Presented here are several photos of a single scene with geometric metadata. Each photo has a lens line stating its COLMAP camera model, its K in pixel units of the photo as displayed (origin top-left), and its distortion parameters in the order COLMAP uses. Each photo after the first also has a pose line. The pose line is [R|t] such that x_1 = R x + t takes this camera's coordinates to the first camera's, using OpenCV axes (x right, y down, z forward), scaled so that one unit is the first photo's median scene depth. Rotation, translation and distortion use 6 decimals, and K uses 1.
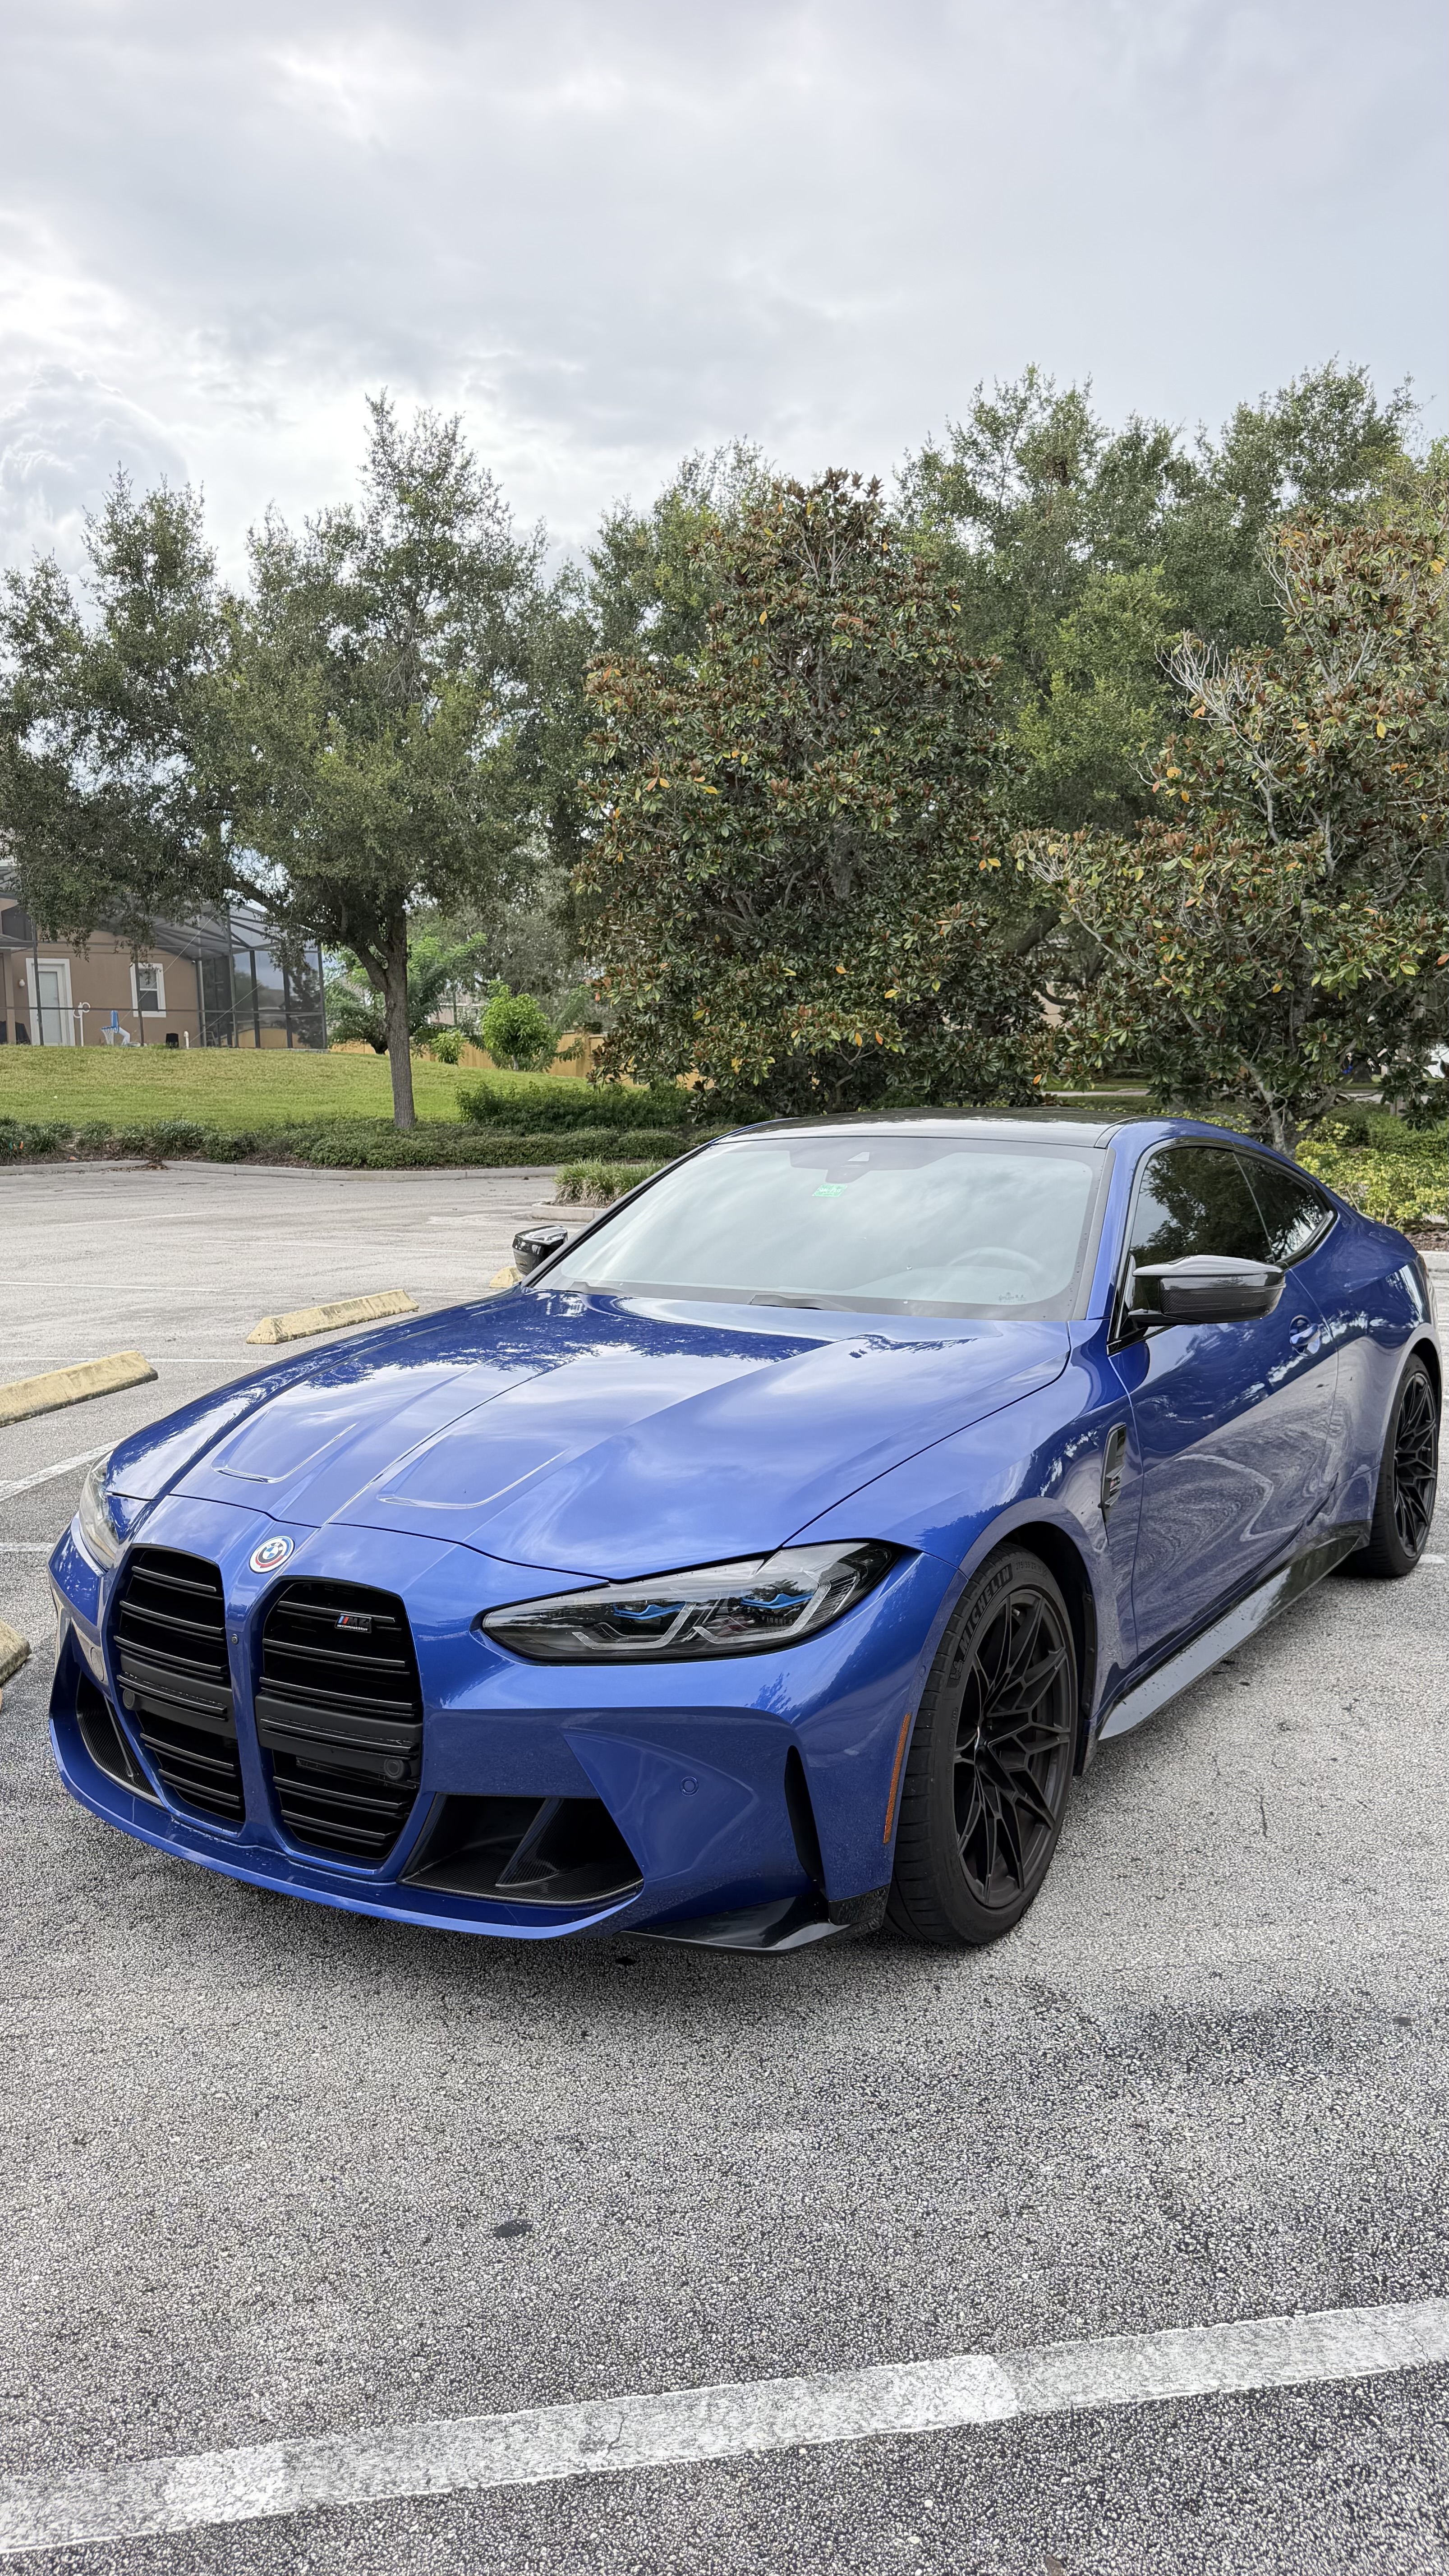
lens RADIAL K [[1829.6, 0, 715.9], [0, 1829.6, 1289.3], [0, 0, 1]] dist [0.051850, -0.067277]
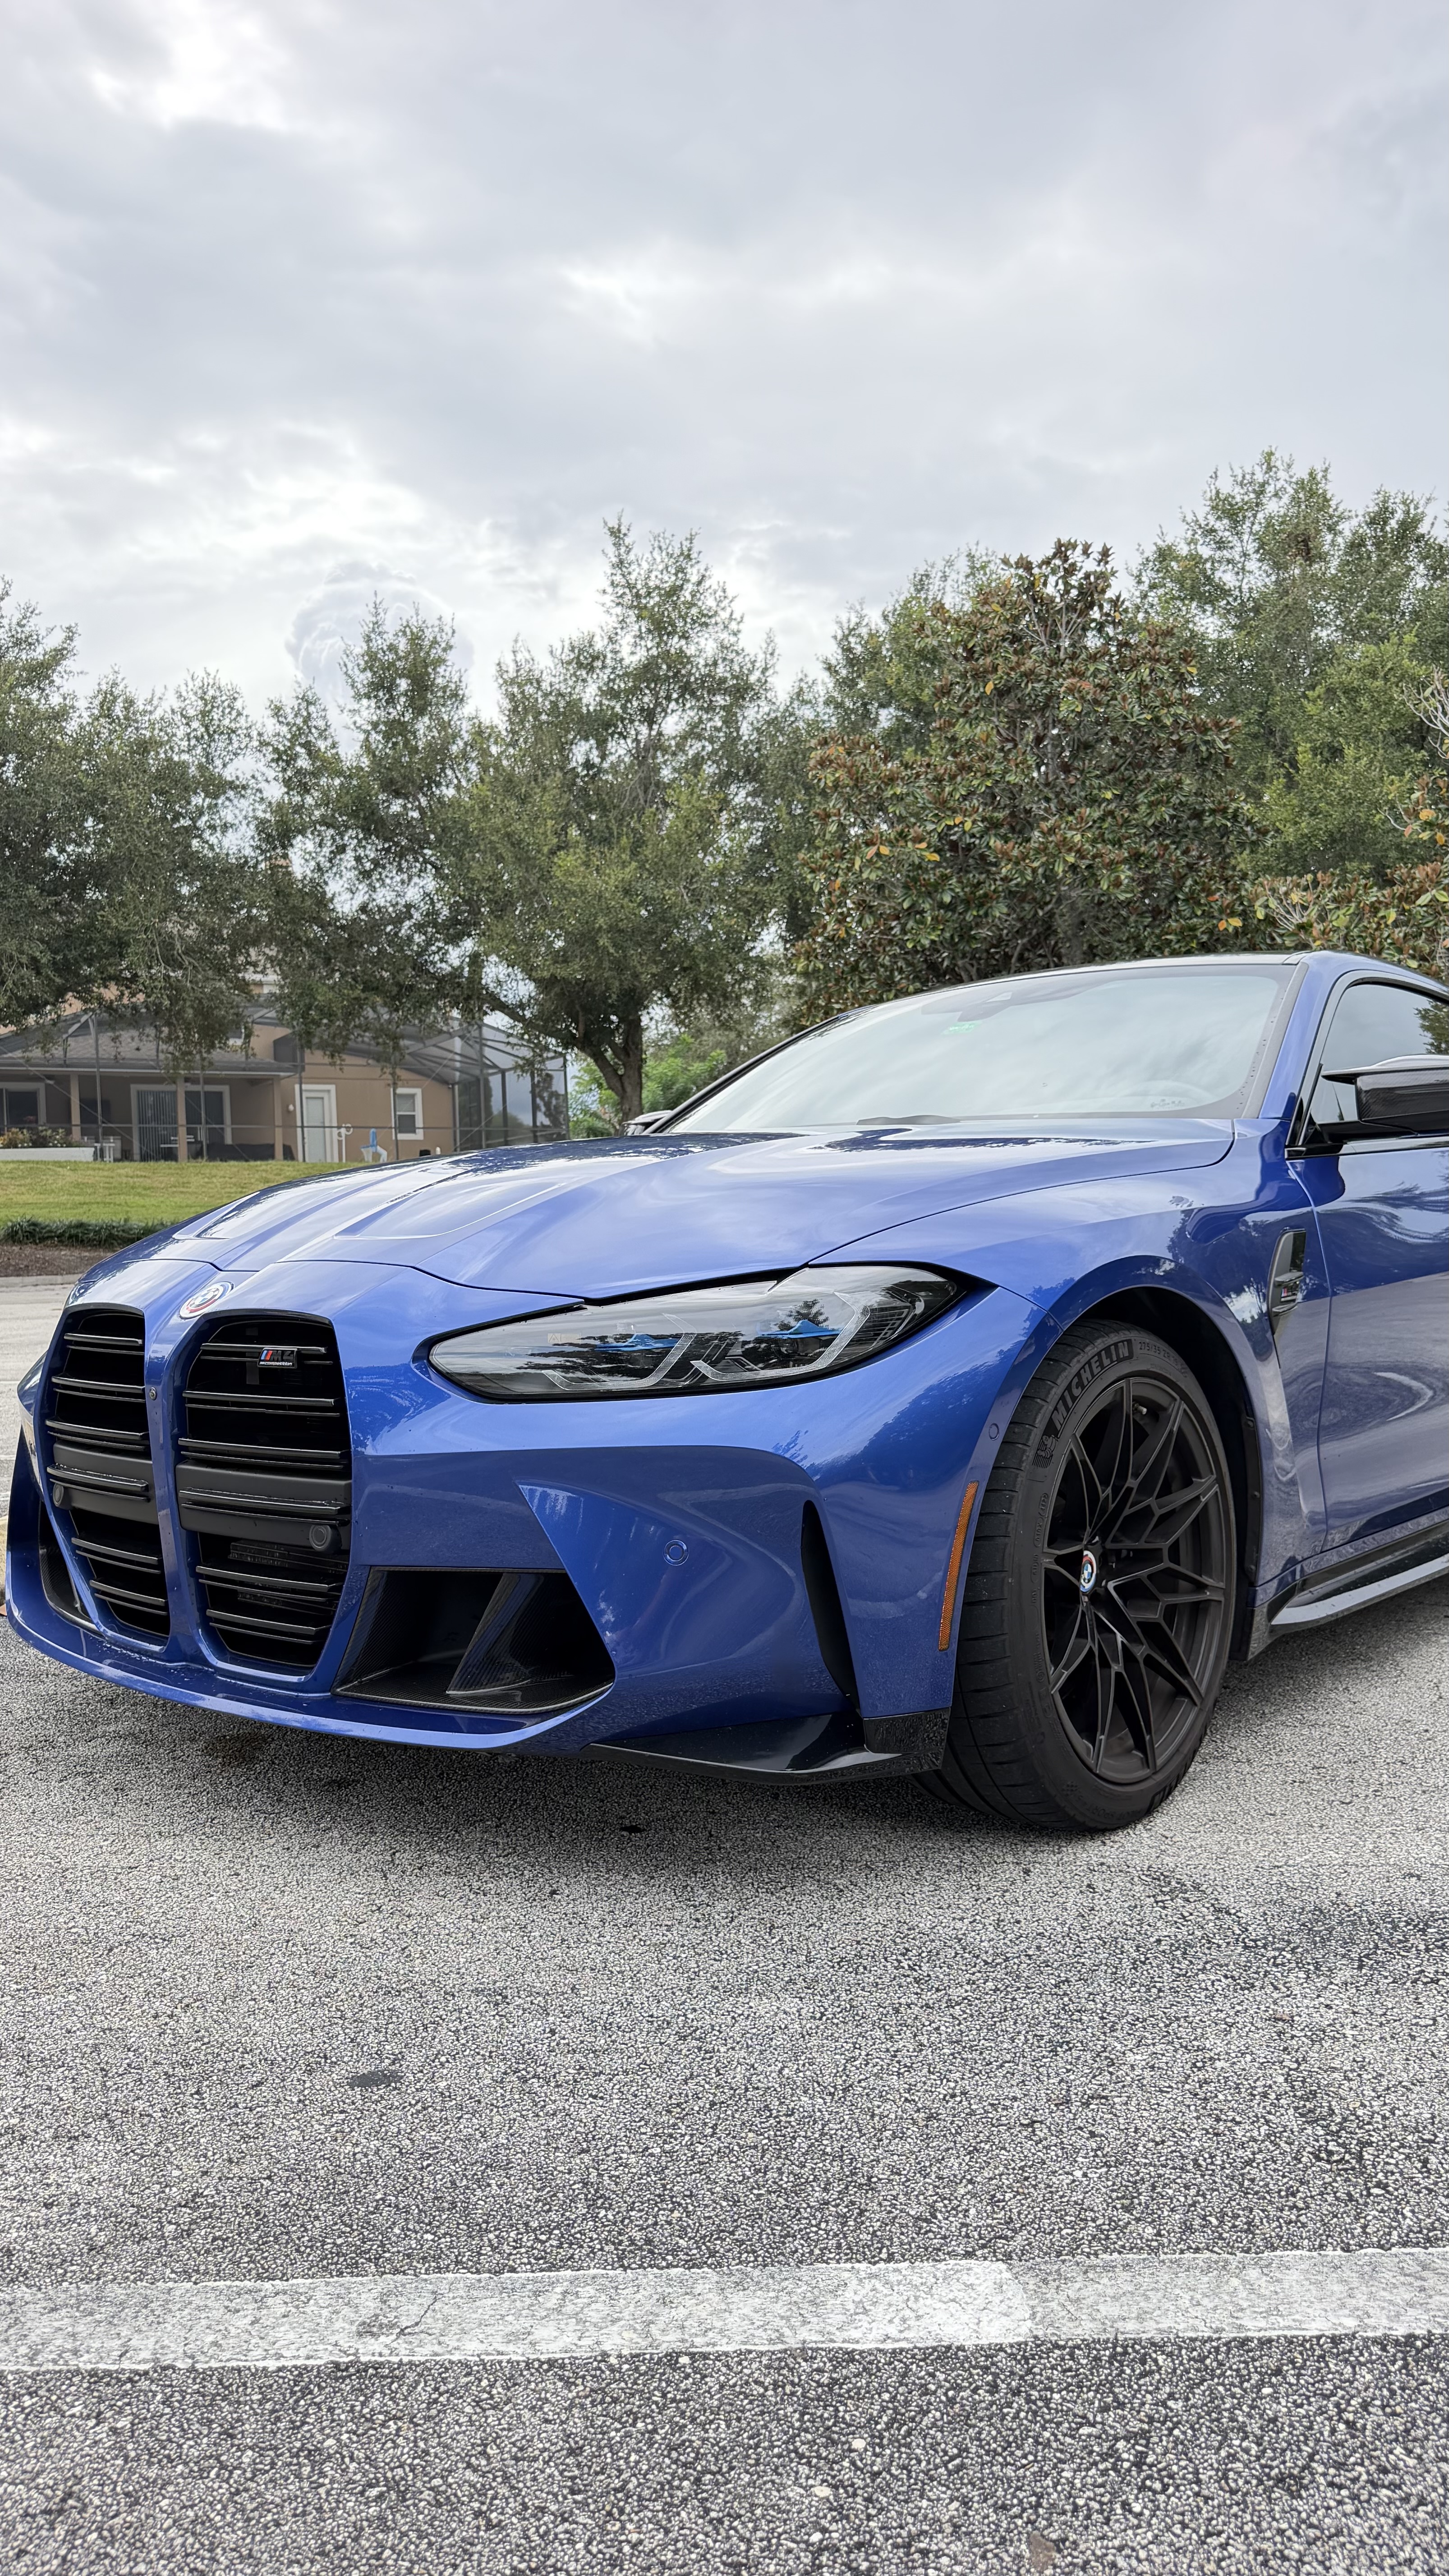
lens RADIAL K [[1829.6, 0, 706.3], [0, 1829.6, 1263.1], [0, 0, 1]] dist [0.051850, -0.067277]
pose [[0.989814, -0.005752, -0.142250, 0.094806], [-0.006736, 0.996172, -0.087151, 0.189063], [0.142207, 0.087221, 0.985987, 0.204046]]
